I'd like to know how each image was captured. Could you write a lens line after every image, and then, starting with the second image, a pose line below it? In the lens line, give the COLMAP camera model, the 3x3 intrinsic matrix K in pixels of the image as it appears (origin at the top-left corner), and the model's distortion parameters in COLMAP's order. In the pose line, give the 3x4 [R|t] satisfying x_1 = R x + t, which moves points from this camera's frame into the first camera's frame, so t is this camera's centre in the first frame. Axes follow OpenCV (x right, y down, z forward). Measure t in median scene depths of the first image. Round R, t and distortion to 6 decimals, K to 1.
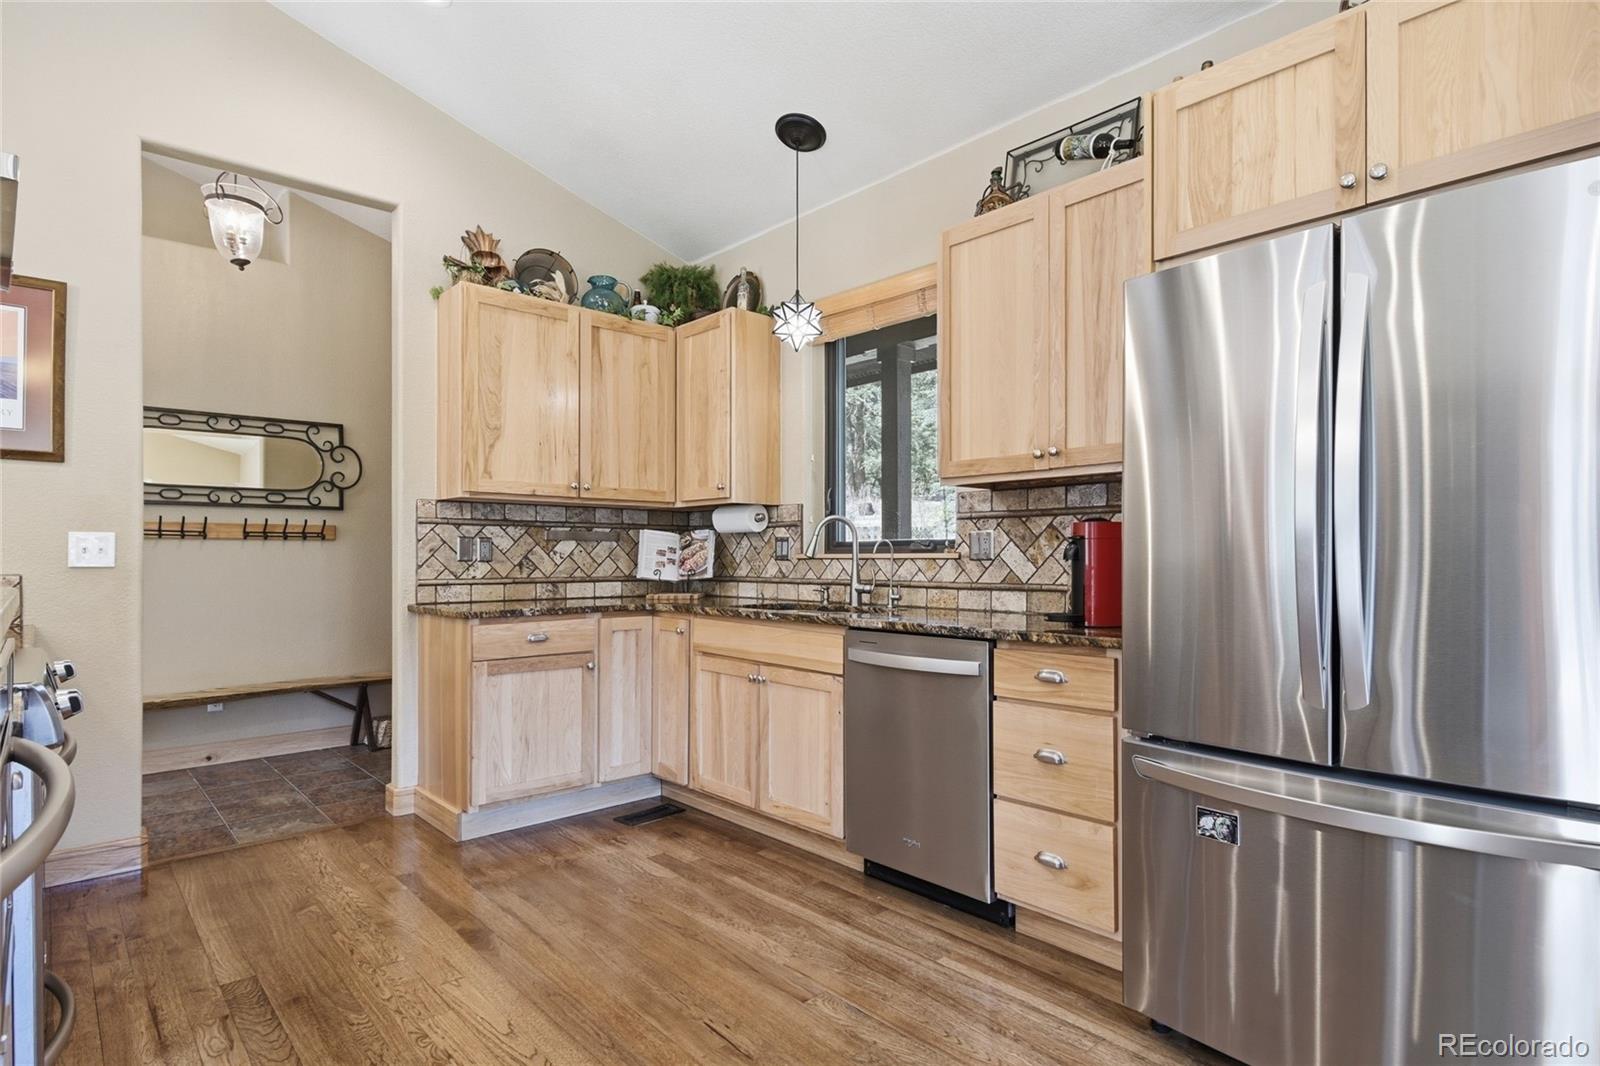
lens RADIAL K [[836.4, 0, 792.1], [0, 836.4, 543.8], [0, 0, 1]] dist [0.002913, -0.000236]
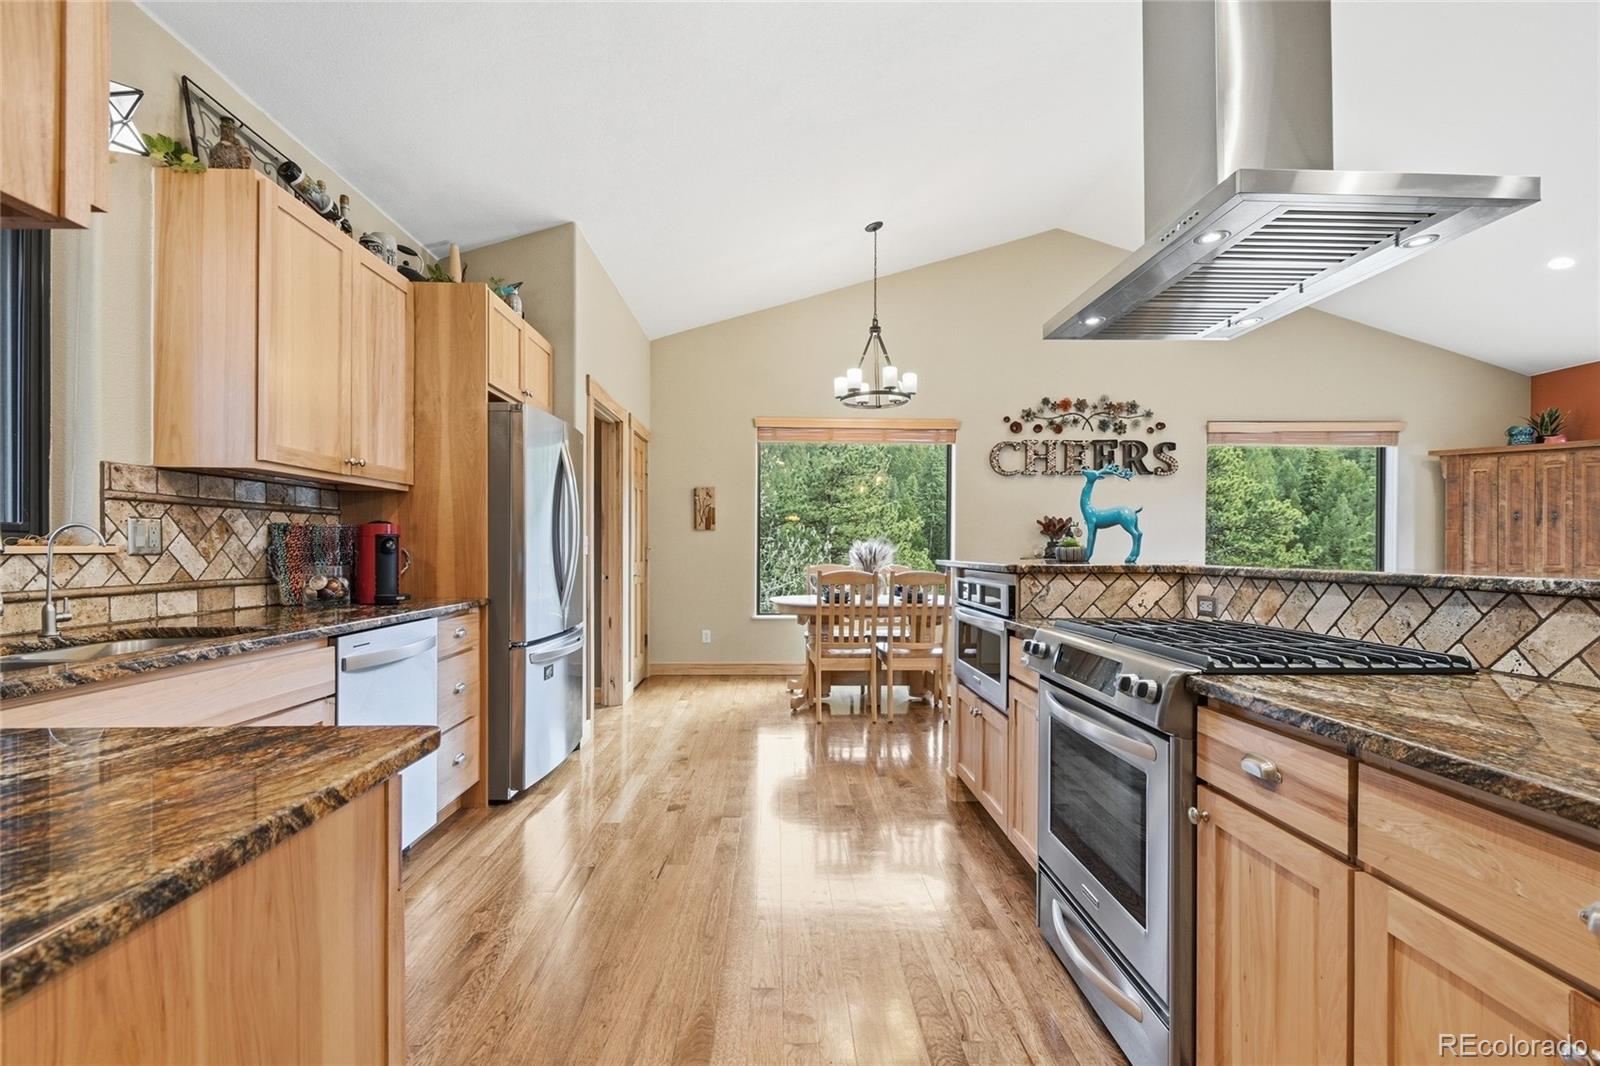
lens RADIAL K [[740.3, 0, 814.9], [0, 740.3, 554.1], [0, 0, 1]] dist [0.008032, -0.000269]
pose [[-0.774005, 0.000511, 0.633179, -0.725974], [-0.001688, 0.999994, -0.002870, 0.020335], [-0.633177, -0.003290, -0.774000, 1.192571]]
